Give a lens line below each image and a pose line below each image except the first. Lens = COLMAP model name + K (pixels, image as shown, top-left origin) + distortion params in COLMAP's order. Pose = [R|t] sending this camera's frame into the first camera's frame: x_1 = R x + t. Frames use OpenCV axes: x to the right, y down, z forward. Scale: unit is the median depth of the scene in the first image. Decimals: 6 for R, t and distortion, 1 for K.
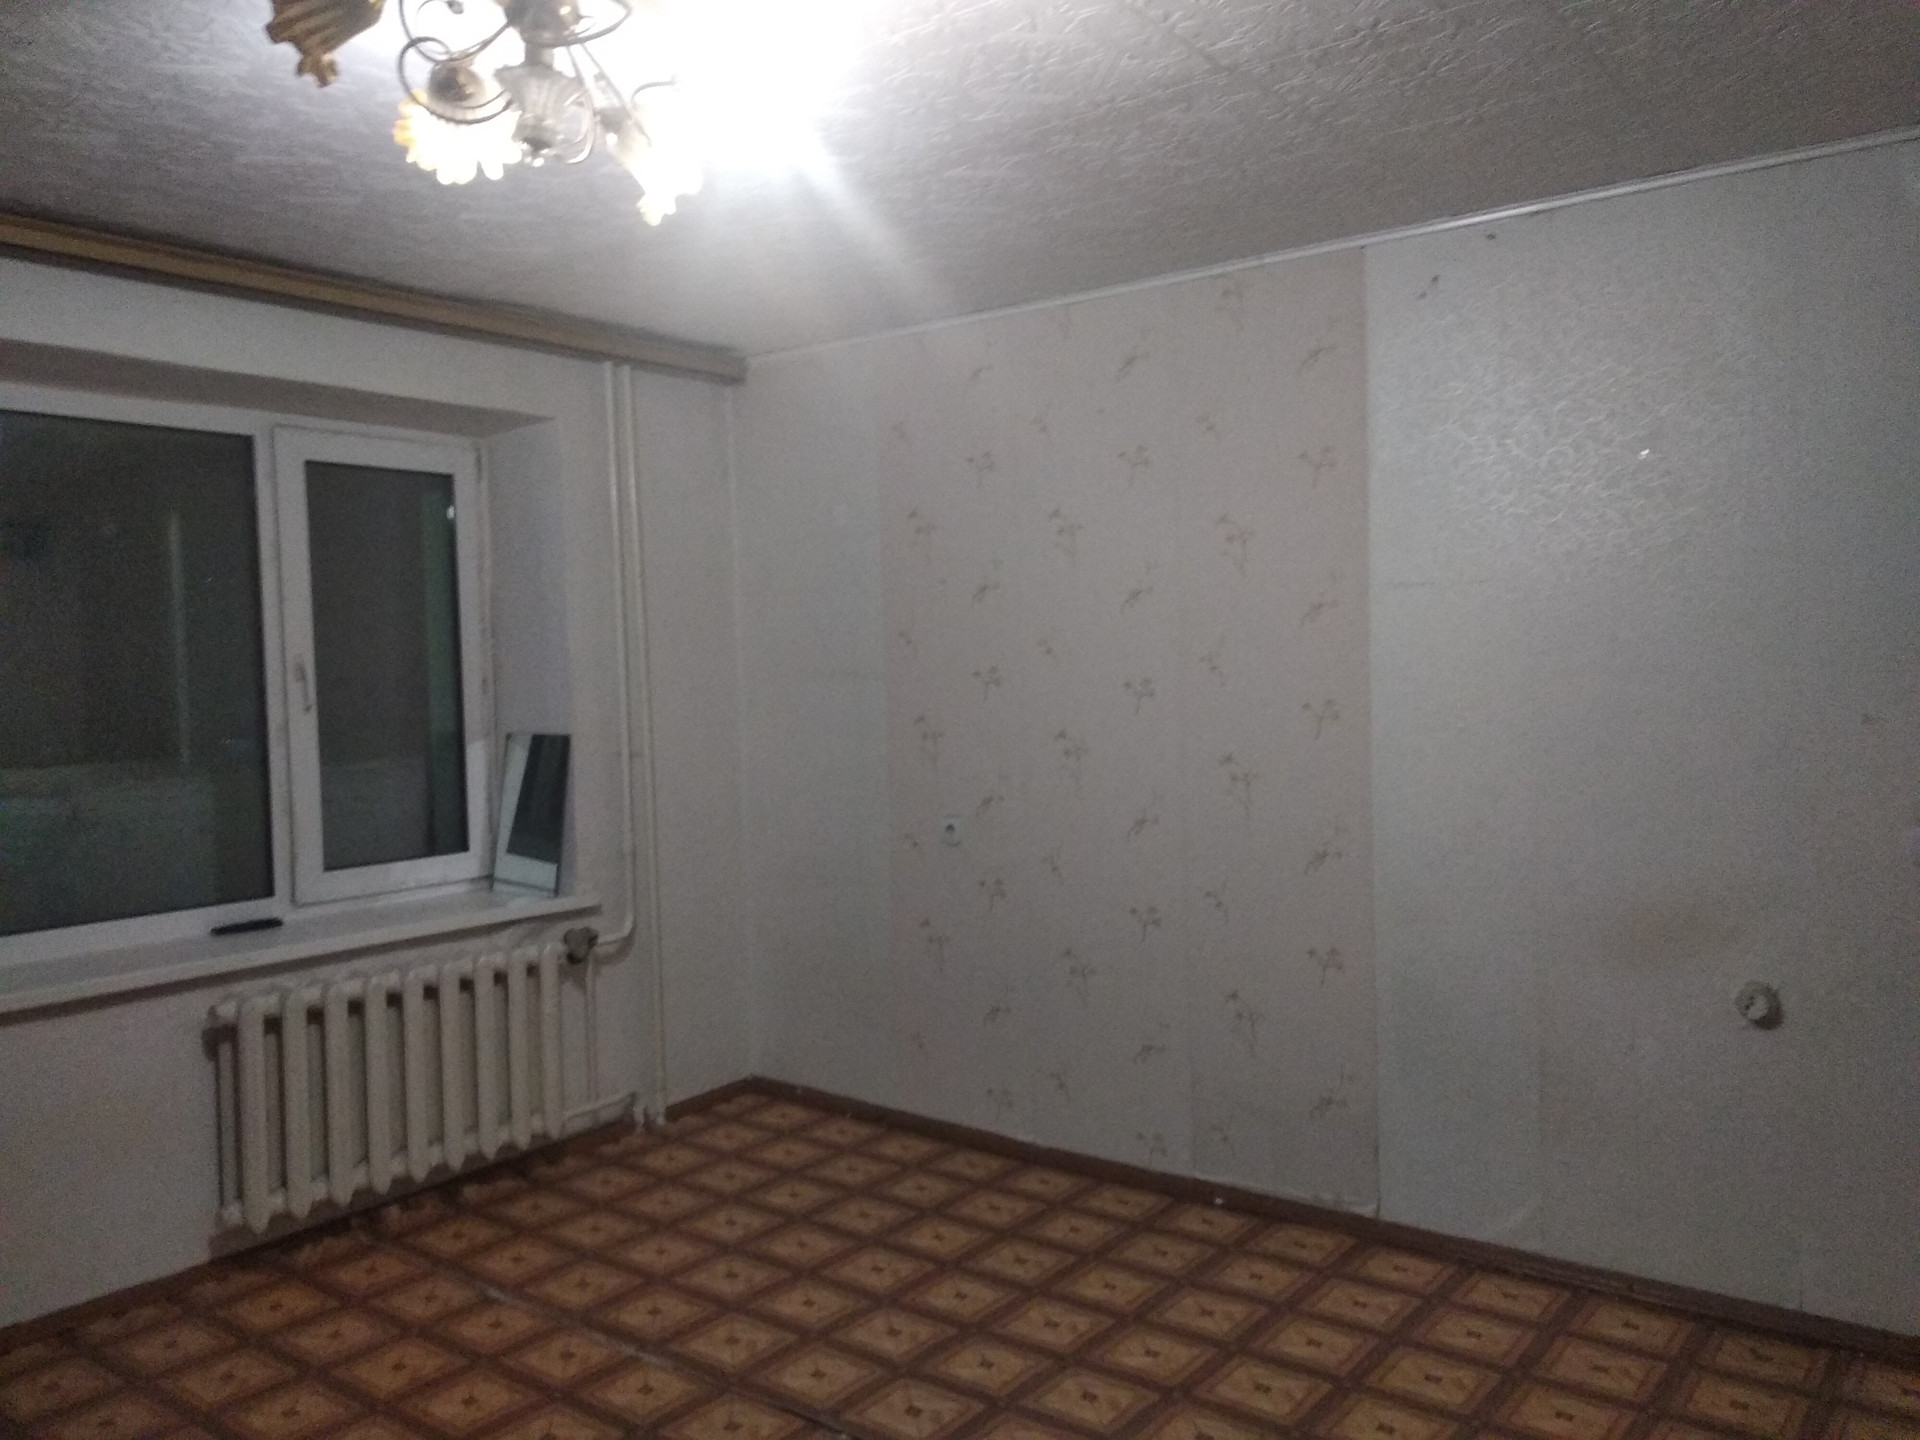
lens RADIAL K [[1452.7, 0, 960.0], [0, 1452.7, 720.0], [0, 0, 1]] dist [0.055882, -0.068407]
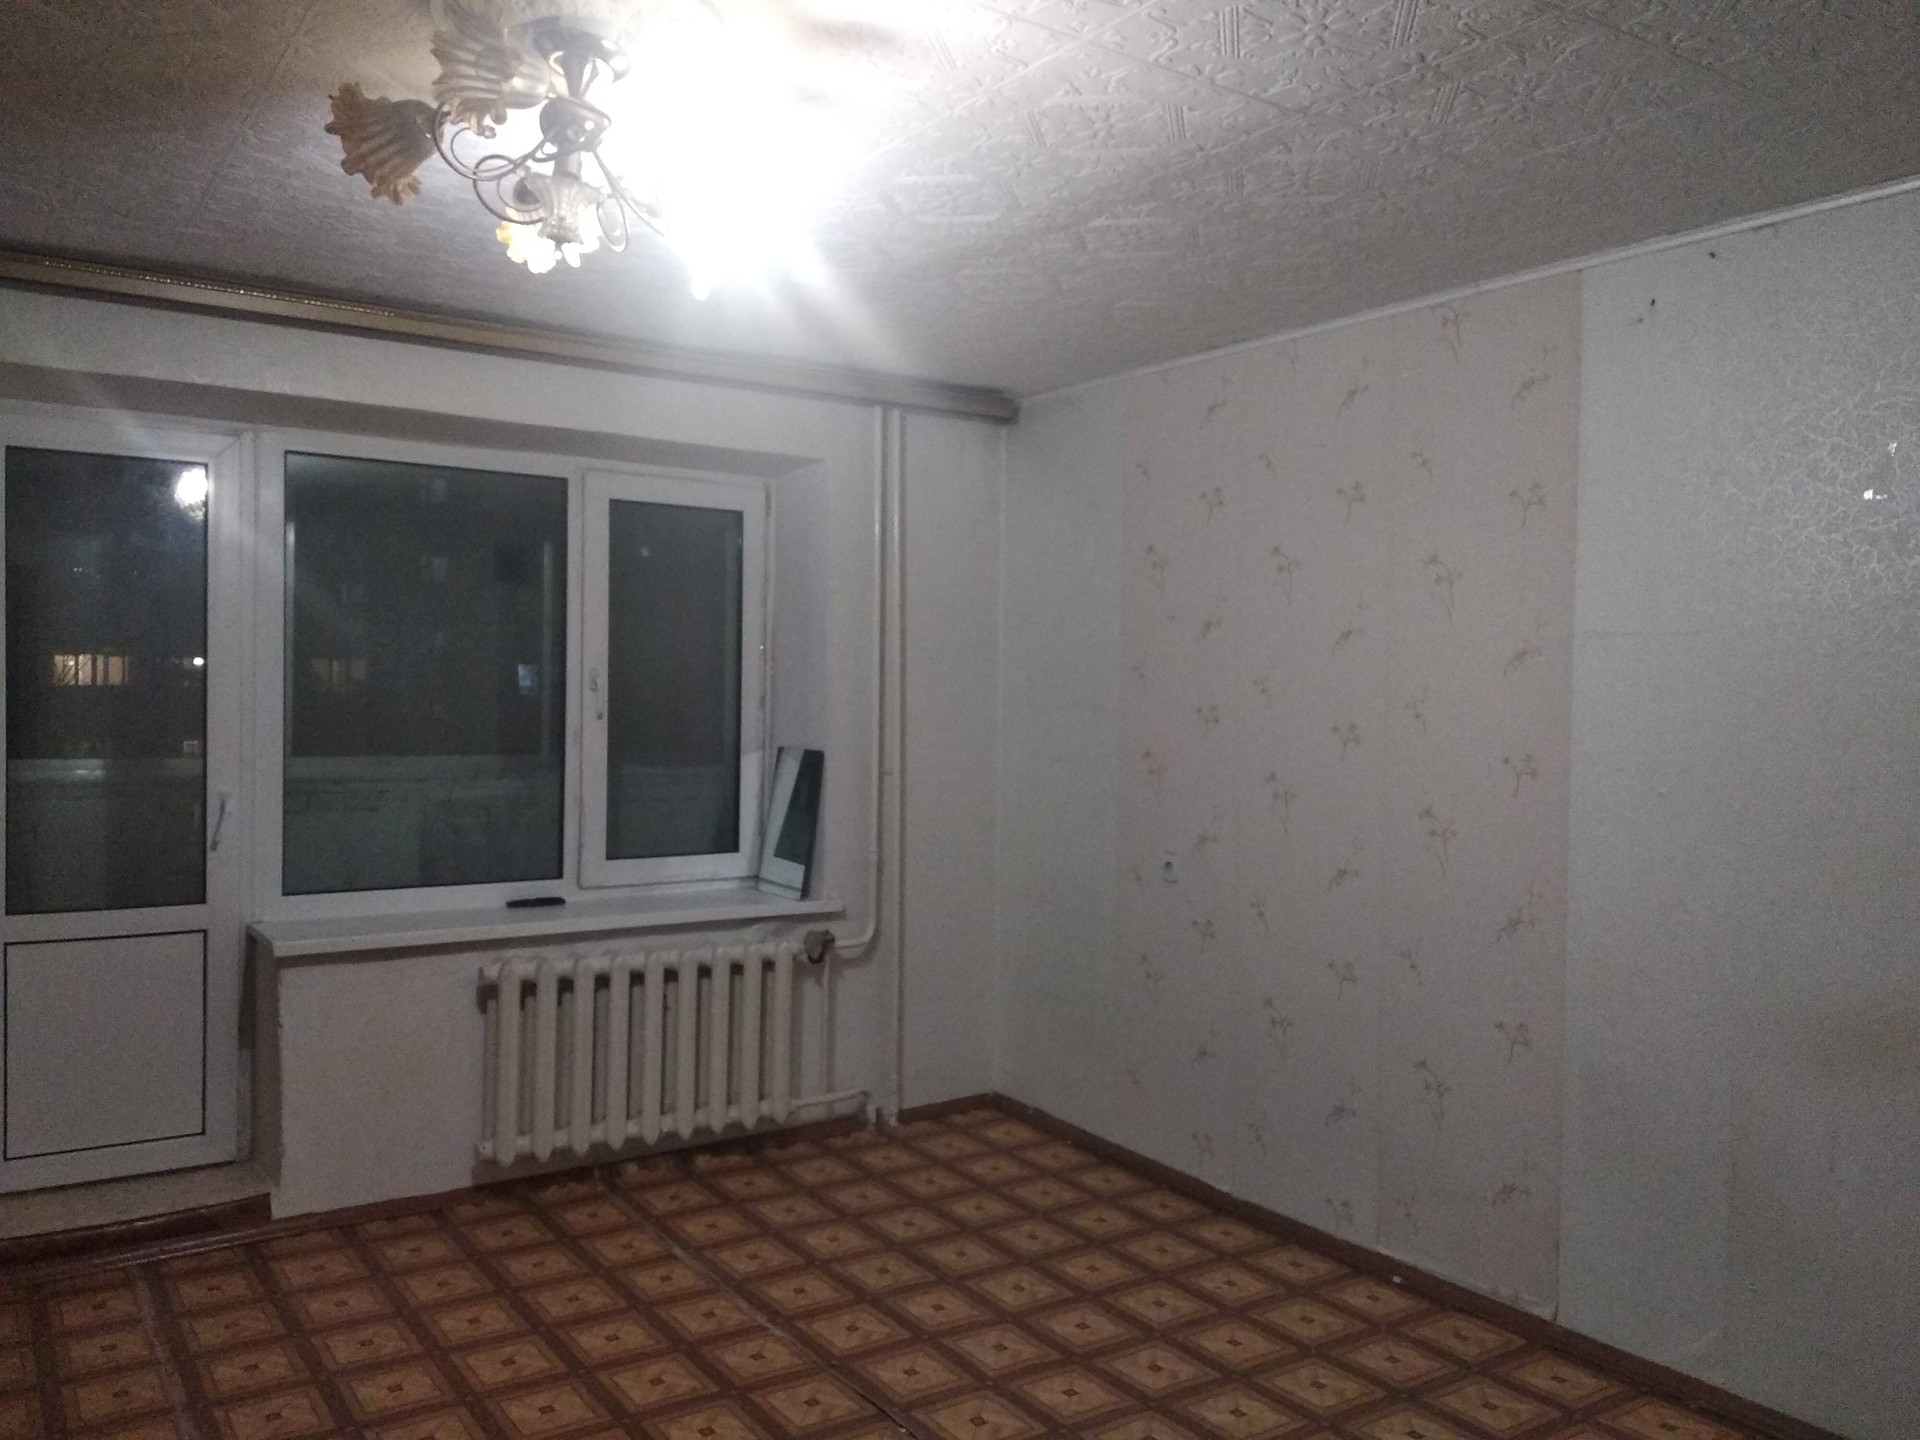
lens RADIAL K [[1485.2, 0, 995.6], [0, 1485.2, 719.7], [0, 0, 1]] dist [0.053953, -0.091277]
pose [[0.950676, 0.045501, -0.306832, 0.212748], [-0.051531, 0.998604, -0.011577, -0.007723], [0.305877, 0.026817, 0.951693, -0.009052]]
